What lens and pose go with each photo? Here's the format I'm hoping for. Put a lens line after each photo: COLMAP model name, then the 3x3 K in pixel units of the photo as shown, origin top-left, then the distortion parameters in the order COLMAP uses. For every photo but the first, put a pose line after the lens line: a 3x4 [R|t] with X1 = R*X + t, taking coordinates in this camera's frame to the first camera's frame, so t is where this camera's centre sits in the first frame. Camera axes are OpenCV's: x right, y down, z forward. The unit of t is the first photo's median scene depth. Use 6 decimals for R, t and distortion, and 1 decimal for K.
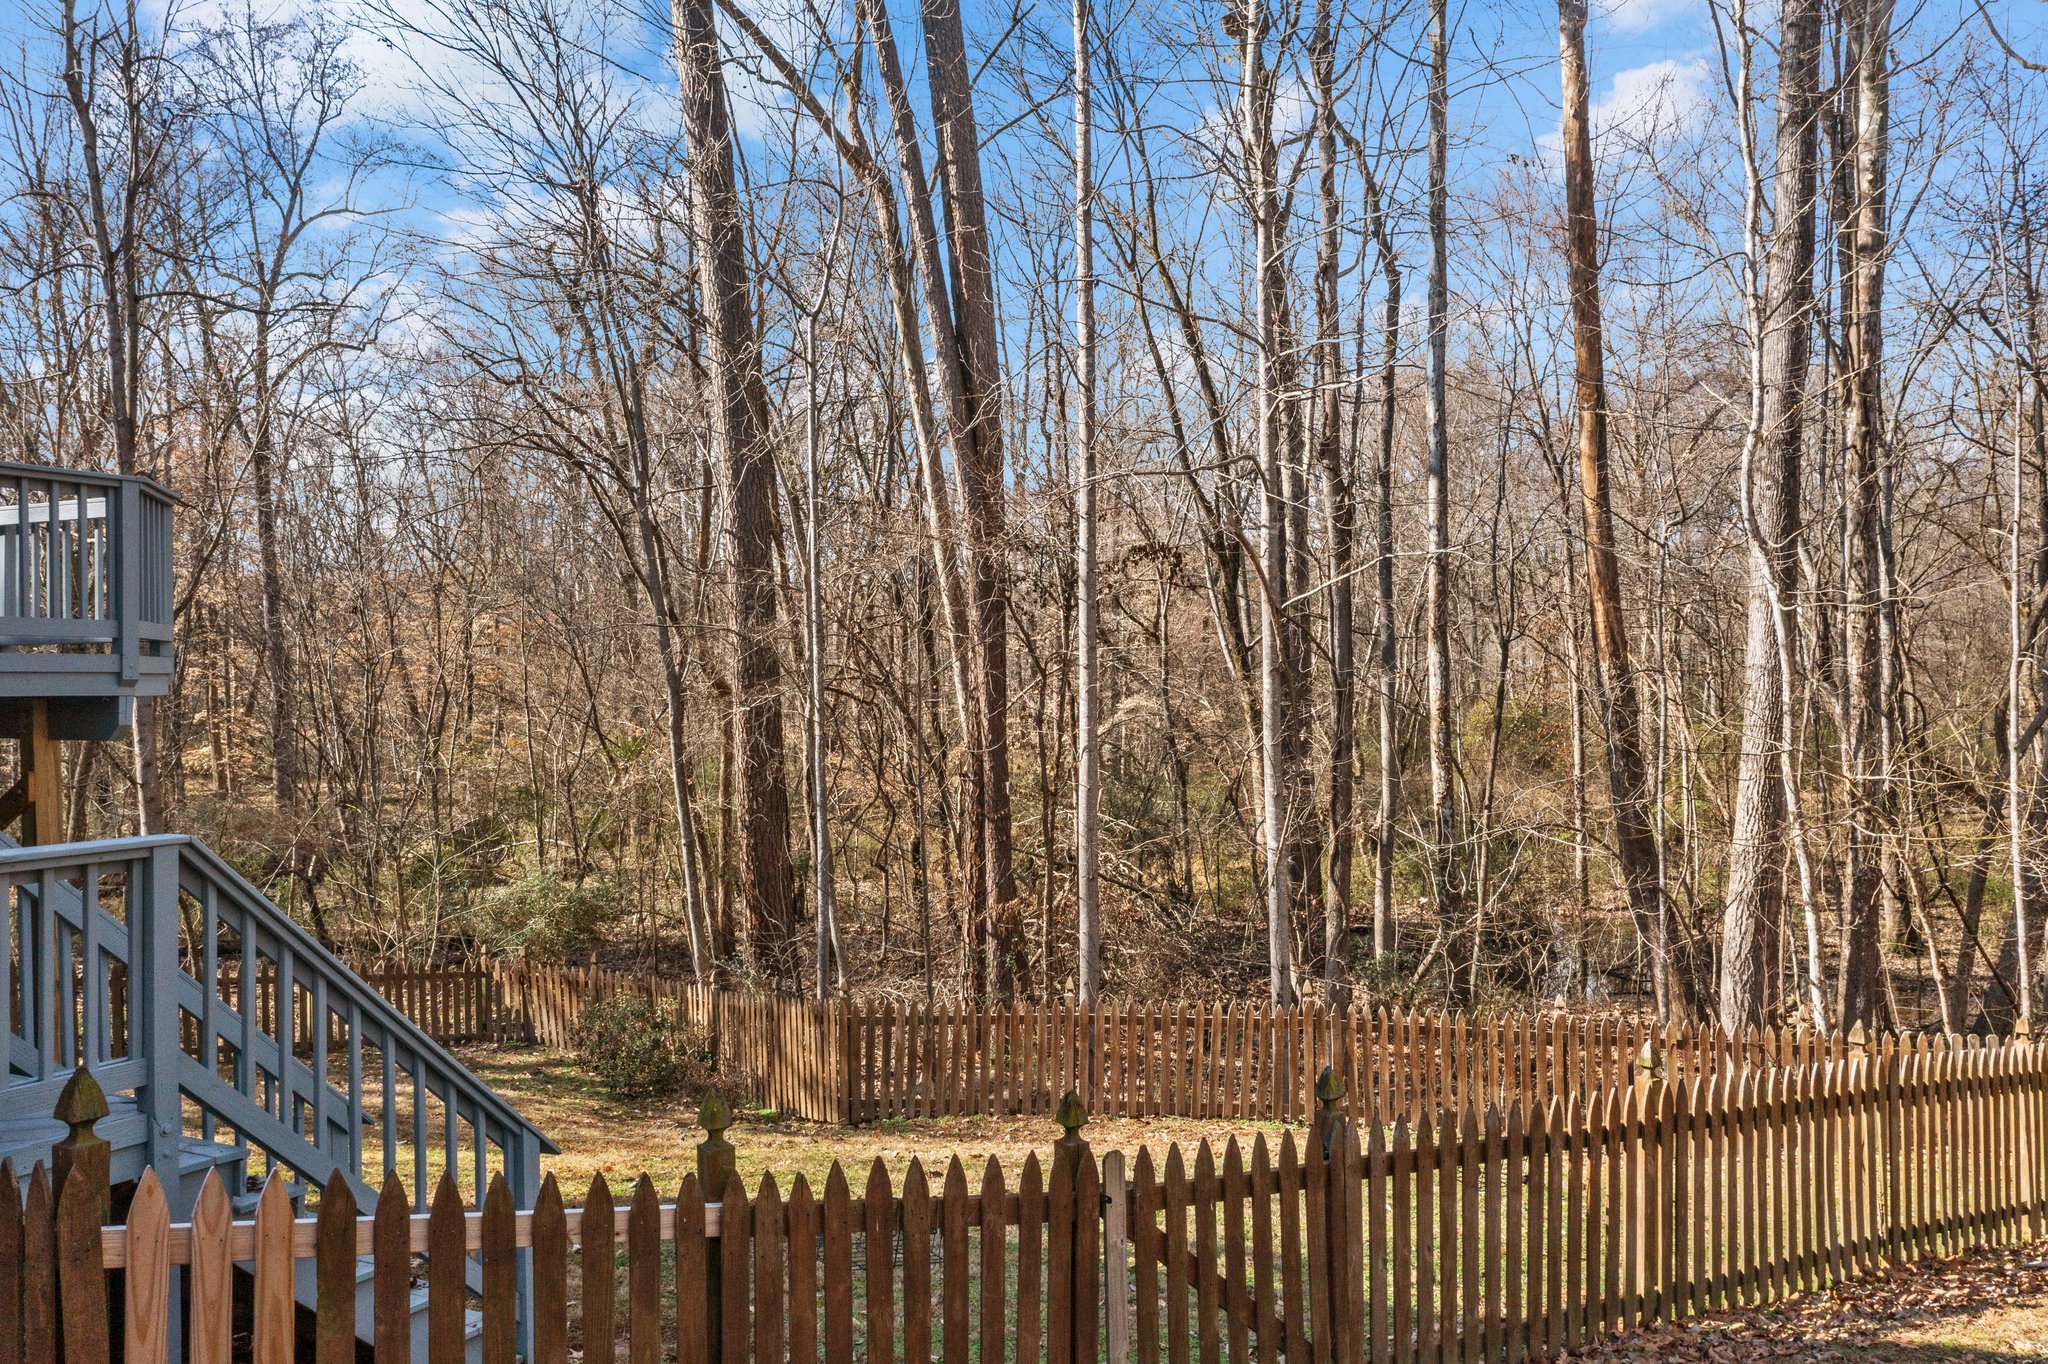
lens RADIAL K [[1617.5, 0, 1024.0], [0, 1617.5, 682.0], [0, 0, 1]] dist [-0.005338, -0.003744]
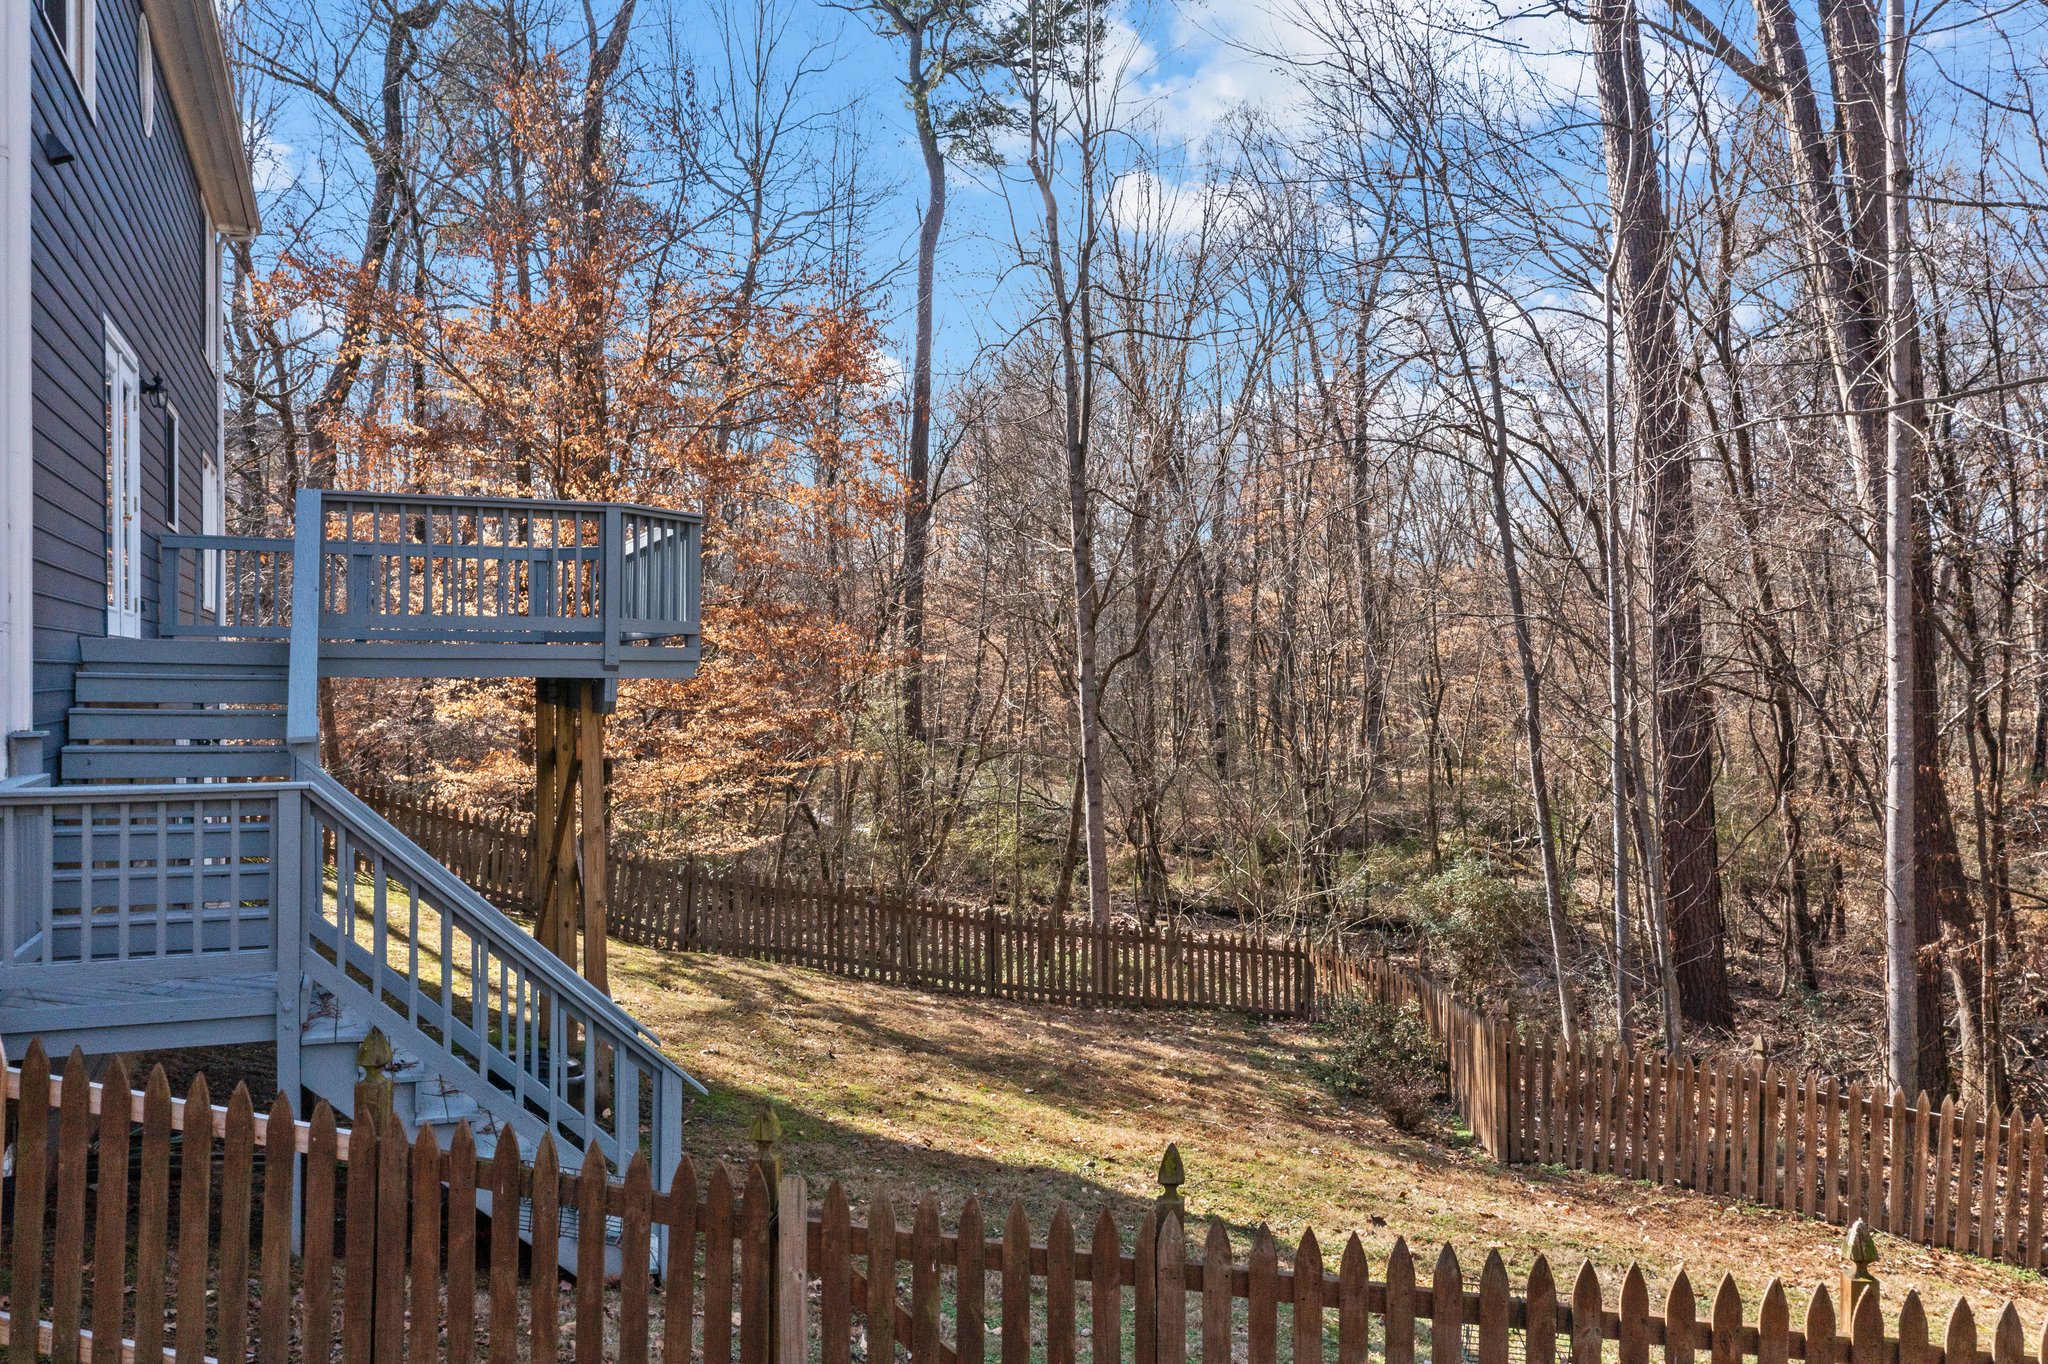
lens RADIAL K [[1617.5, 0, 1024.0], [0, 1617.5, 682.0], [0, 0, 1]] dist [-0.005338, -0.003744]
pose [[0.771563, 0.010325, -0.636069, 0.240109], [-0.007986, 0.999947, 0.006544, 0.000362], [0.636103, 0.000030, 0.771604, 0.119767]]
